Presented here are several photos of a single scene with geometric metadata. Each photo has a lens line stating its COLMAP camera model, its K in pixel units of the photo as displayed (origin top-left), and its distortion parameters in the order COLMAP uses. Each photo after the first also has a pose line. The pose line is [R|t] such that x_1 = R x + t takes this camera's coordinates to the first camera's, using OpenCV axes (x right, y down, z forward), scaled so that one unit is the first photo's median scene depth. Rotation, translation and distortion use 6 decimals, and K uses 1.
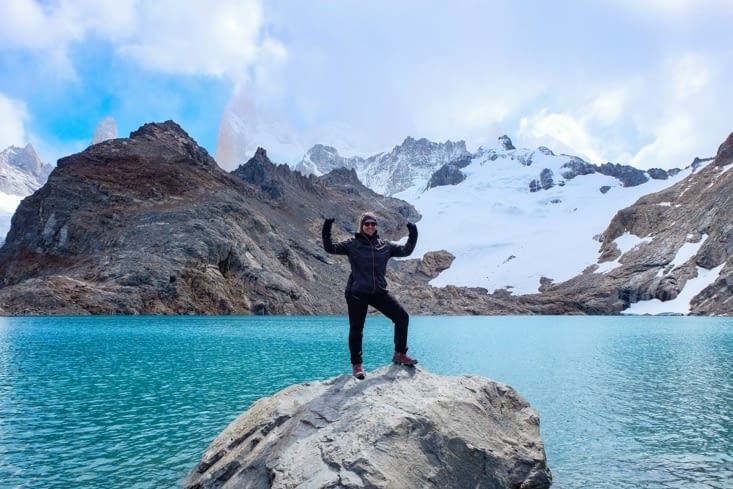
lens RADIAL K [[513.5, 0, 374.2], [0, 513.5, 242.6], [0, 0, 1]] dist [-0.049590, 0.077521]
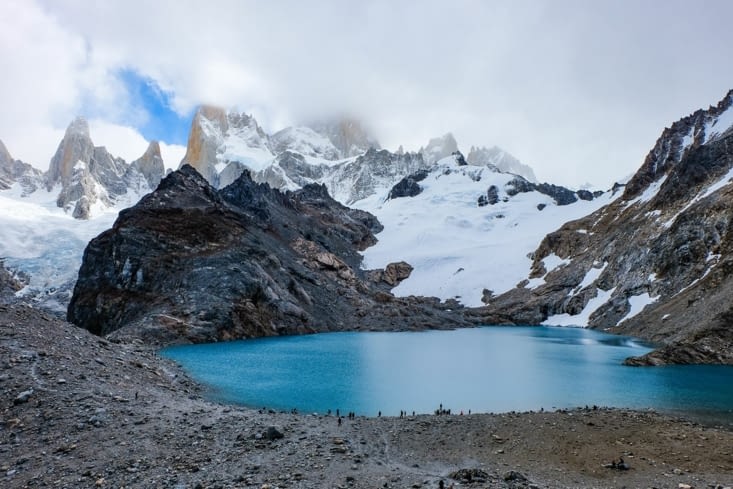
lens RADIAL K [[505.7, 0, 377.2], [0, 505.7, 235.2], [0, 0, 1]] dist [-0.061056, 0.085229]
pose [[0.995333, 0.021664, 0.094038, -0.040567], [-0.022133, 0.999747, 0.003954, -0.059660], [-0.093929, -0.006017, 0.995561, -0.167711]]
